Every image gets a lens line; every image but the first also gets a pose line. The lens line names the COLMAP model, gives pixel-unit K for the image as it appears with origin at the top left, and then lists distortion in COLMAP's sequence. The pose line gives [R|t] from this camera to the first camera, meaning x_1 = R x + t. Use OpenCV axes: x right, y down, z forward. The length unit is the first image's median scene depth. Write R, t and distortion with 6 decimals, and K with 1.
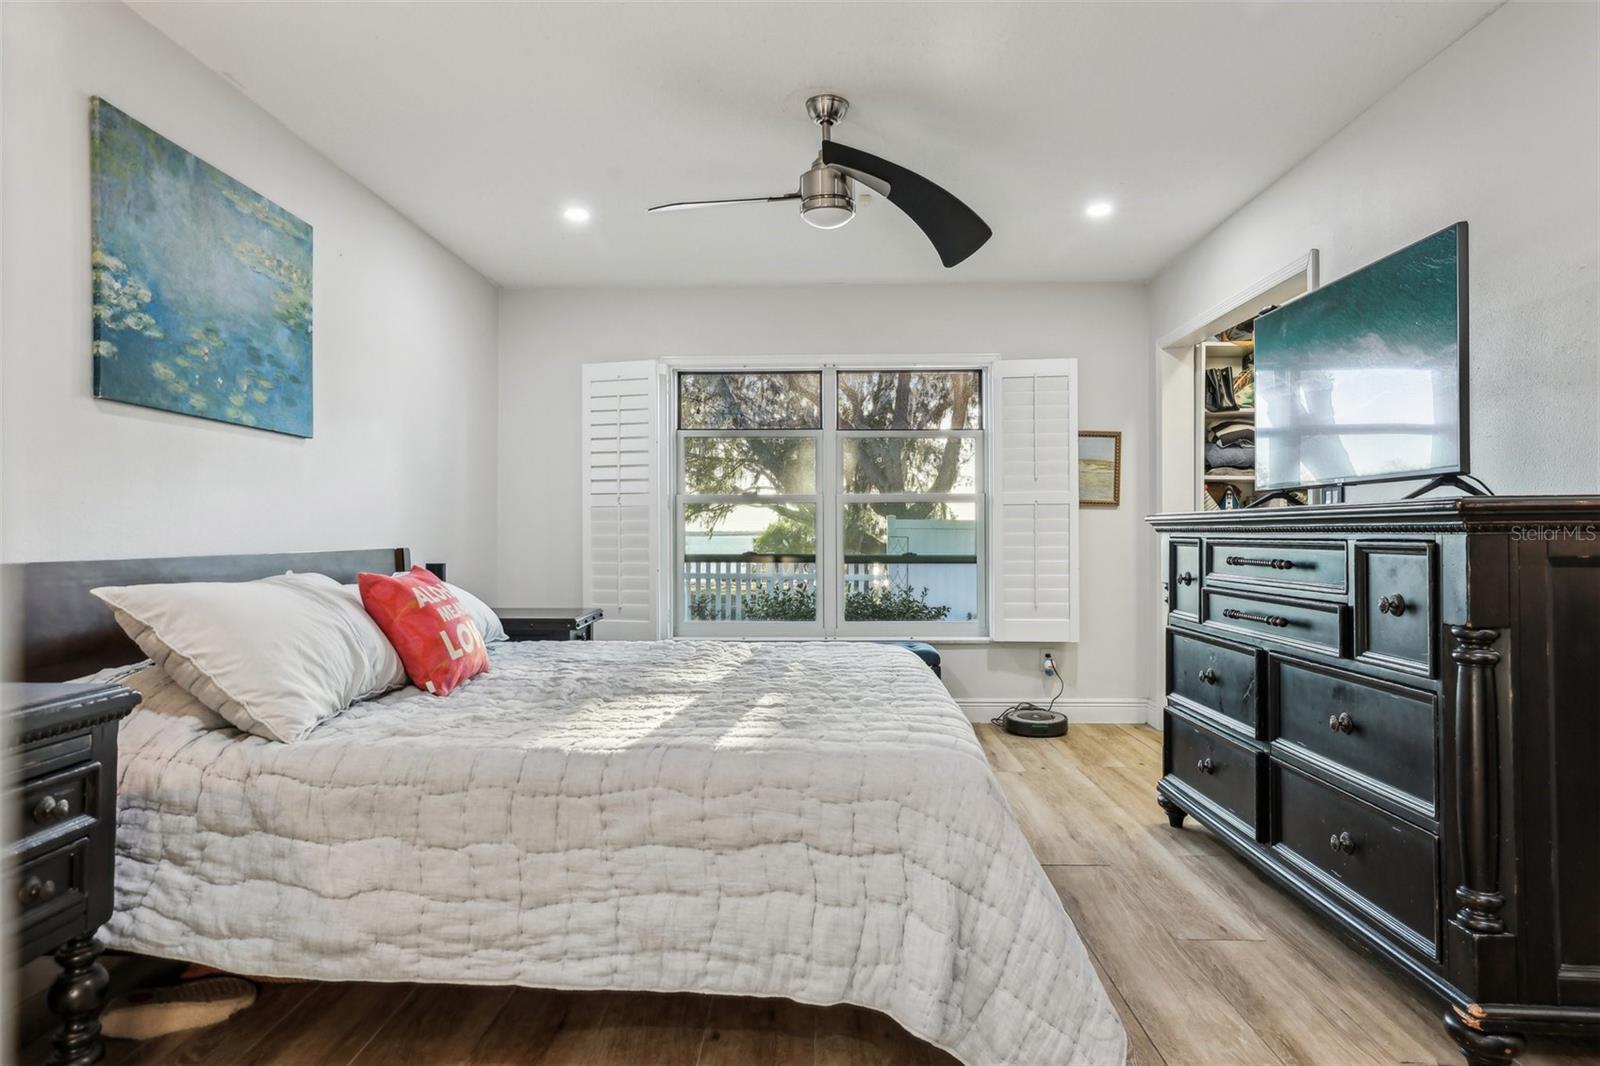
lens RADIAL K [[959.1, 0, 800.0], [0, 959.1, 533.0], [0, 0, 1]] dist [-0.024917, 0.034576]
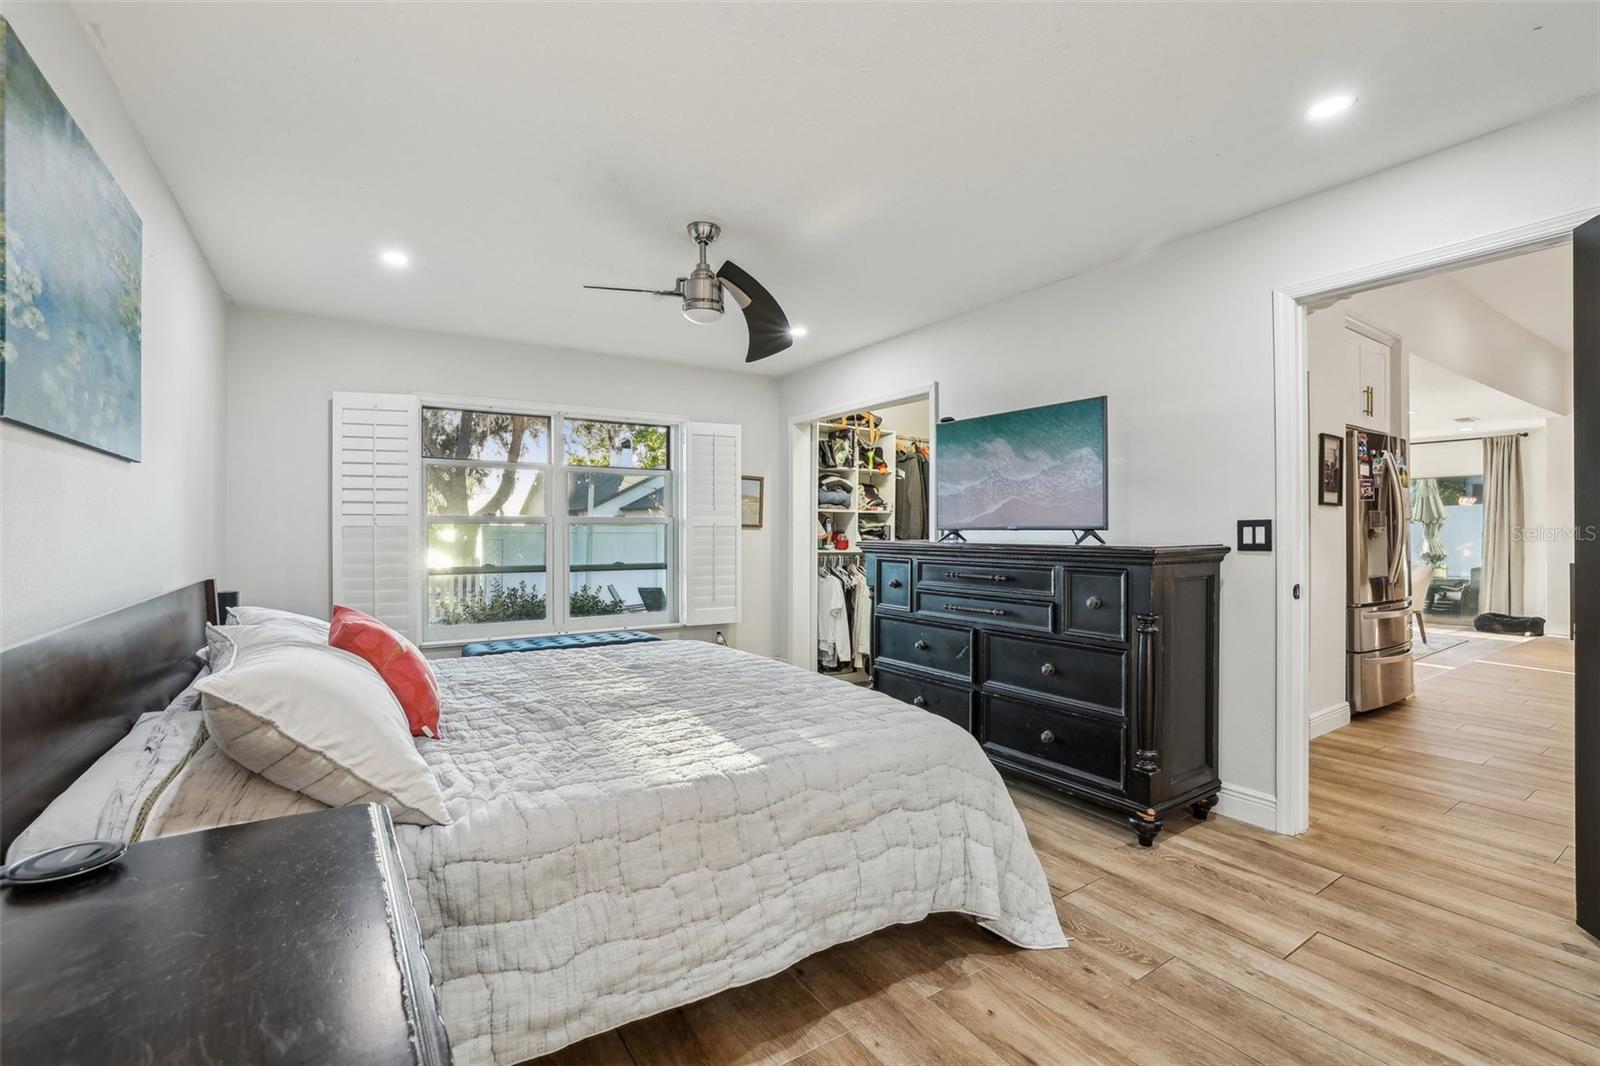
lens RADIAL K [[691.8, 0, 794.2], [0, 691.8, 532.7], [0, 0, 1]] dist [-0.049857, 0.016787]
pose [[0.823710, 0.000085, 0.567011, -0.501331], [-0.002517, 0.999991, 0.003506, -0.052773], [-0.567006, -0.004315, 0.823703, 0.210807]]
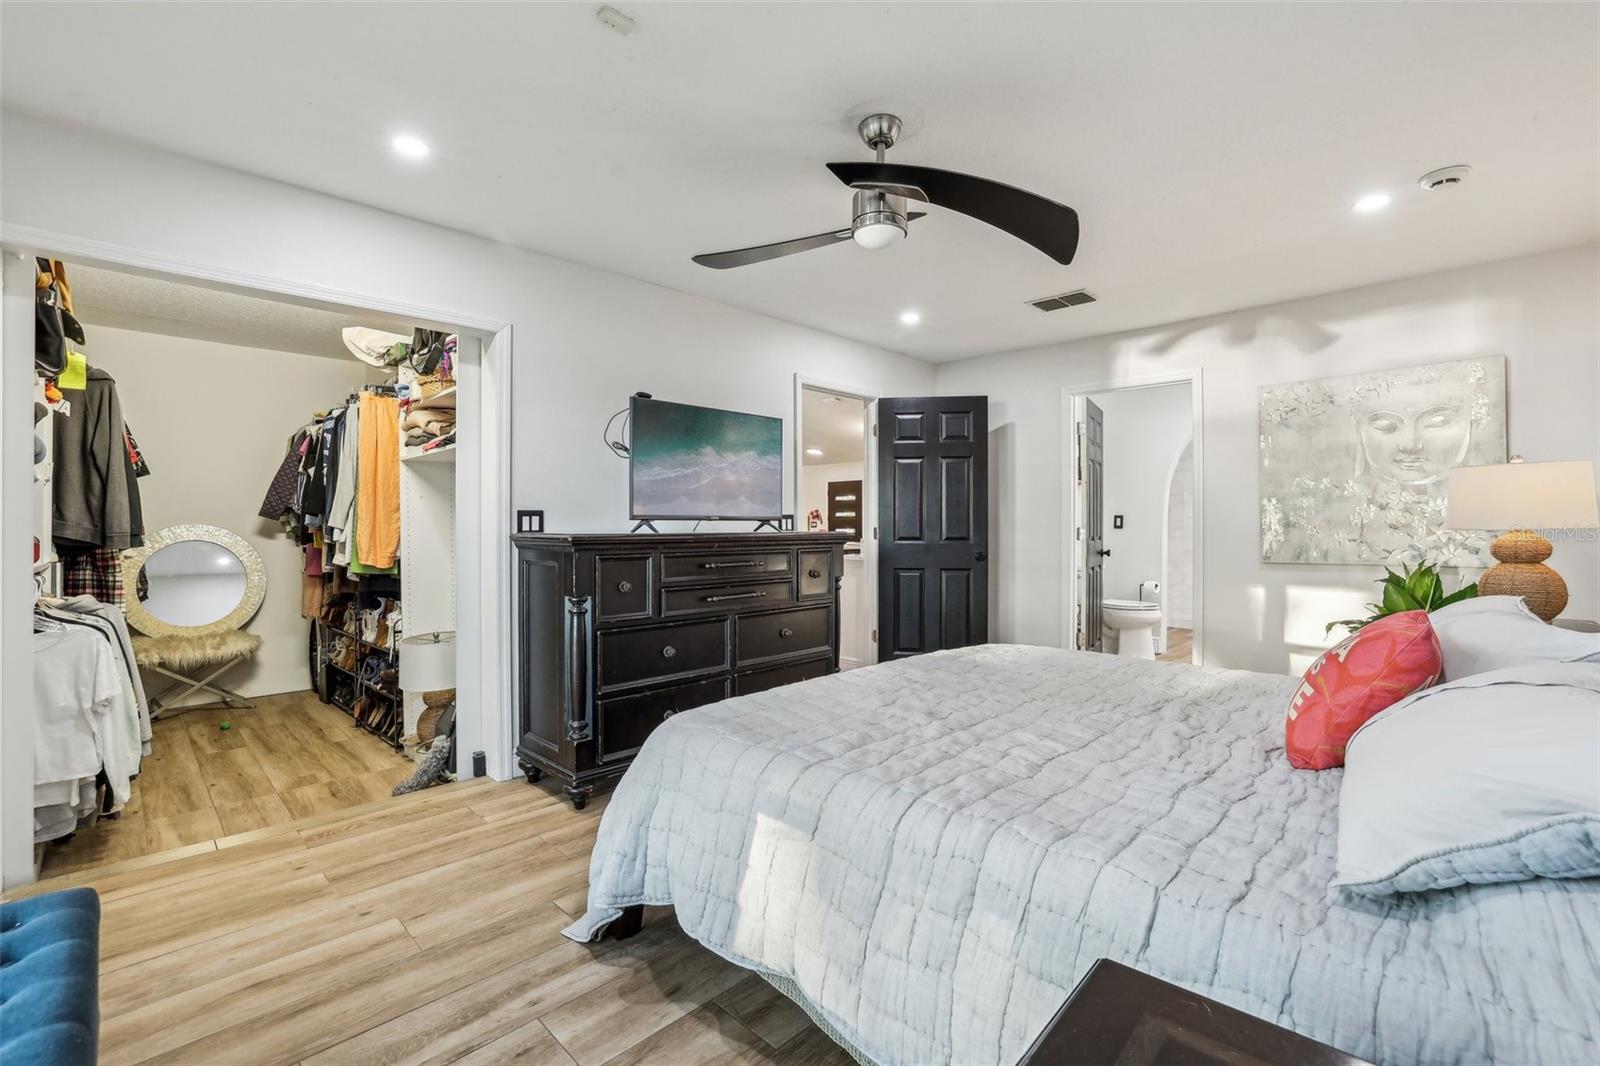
lens RADIAL K [[691.8, 0, 794.2], [0, 691.8, 532.7], [0, 0, 1]] dist [-0.049857, 0.016787]
pose [[-0.722252, -0.014394, 0.691480, -0.499734], [-0.004859, 0.999864, 0.015738, -0.051753], [-0.691613, 0.008006, -0.722224, 1.998731]]
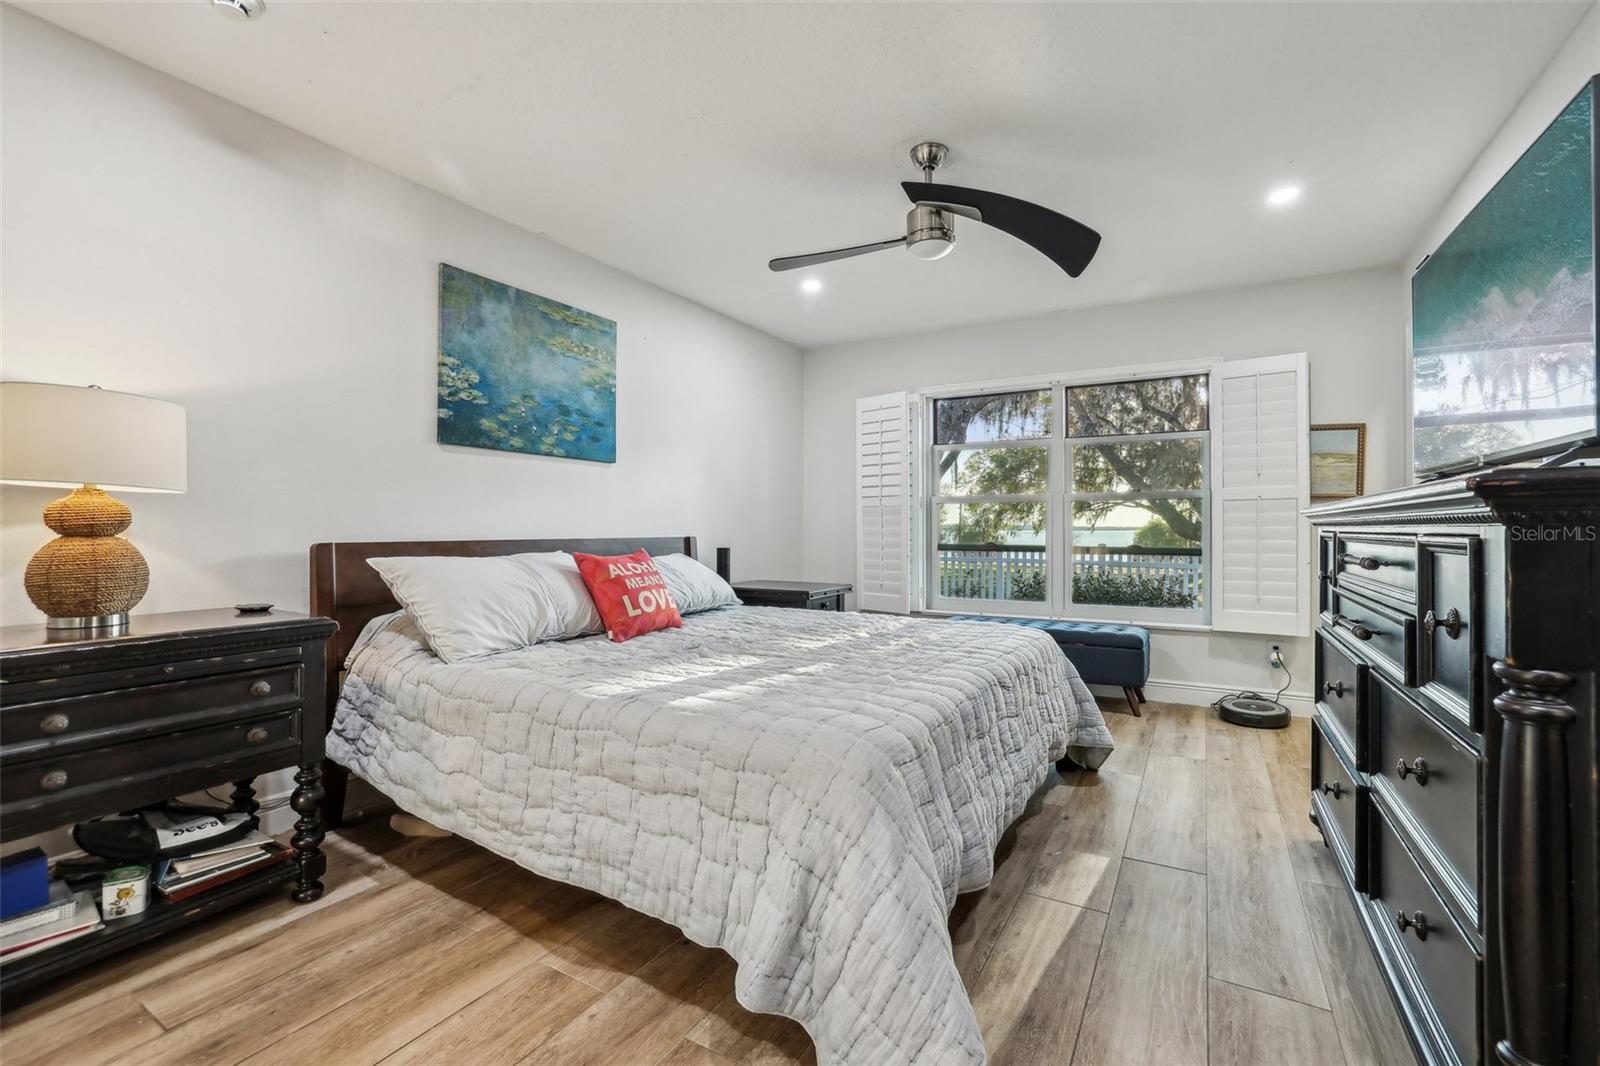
lens RADIAL K [[699.0, 0, 794.7], [0, 699.0, 528.4], [0, 0, 1]] dist [-0.048940, 0.018133]
pose [[0.871255, 0.002999, -0.490822, 0.373623], [-0.002414, 0.999995, 0.001826, 0.001948], [0.490825, -0.000406, 0.871258, 0.254066]]
